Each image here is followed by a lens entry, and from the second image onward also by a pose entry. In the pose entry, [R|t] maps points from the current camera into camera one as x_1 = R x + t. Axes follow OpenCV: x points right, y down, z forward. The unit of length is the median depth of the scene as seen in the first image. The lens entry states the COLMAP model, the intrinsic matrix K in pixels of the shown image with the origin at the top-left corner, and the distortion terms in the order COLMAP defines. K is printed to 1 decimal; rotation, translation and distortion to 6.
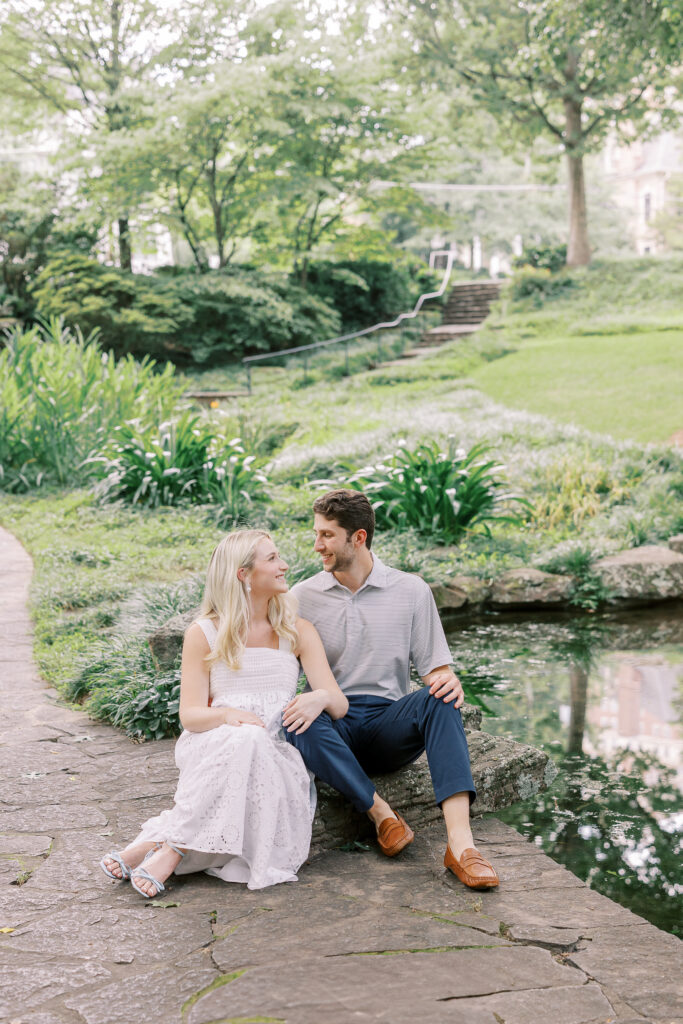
lens RADIAL K [[1720.3, 0, 325.4], [0, 1720.3, 513.3], [0, 0, 1]] dist [-0.011928, -0.045746]
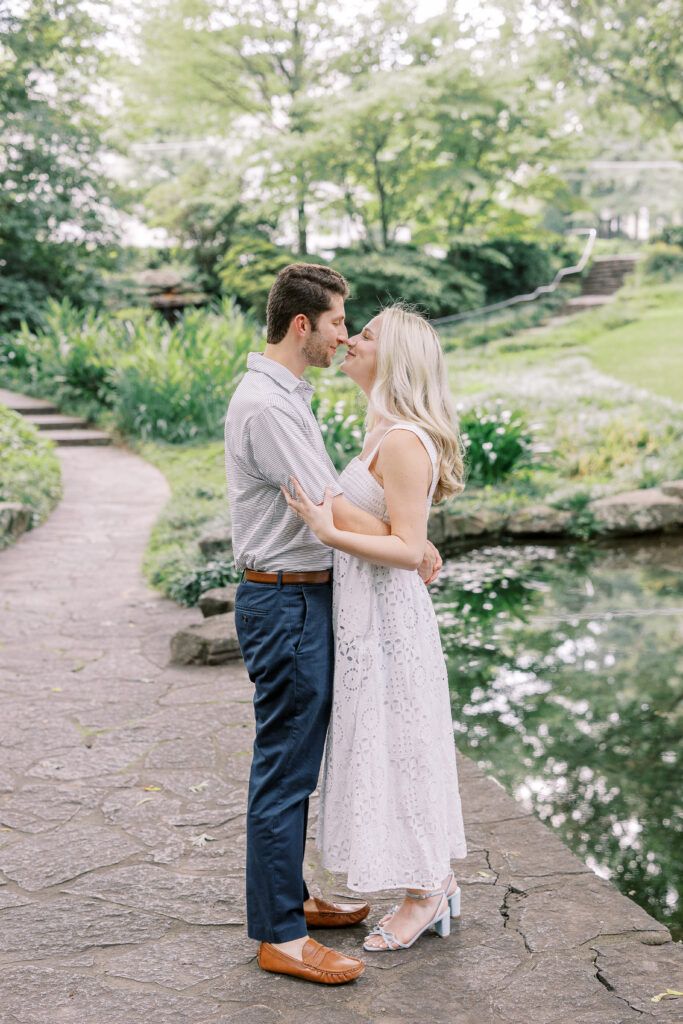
lens RADIAL K [[1720.3, 0, 325.4], [0, 1720.3, 513.3], [0, 0, 1]] dist [-0.011928, -0.045746]
pose [[0.988842, 0.015701, -0.148141, 0.078049], [-0.011044, 0.999420, 0.032206, -0.001276], [0.148561, -0.030210, 0.988442, -0.162665]]
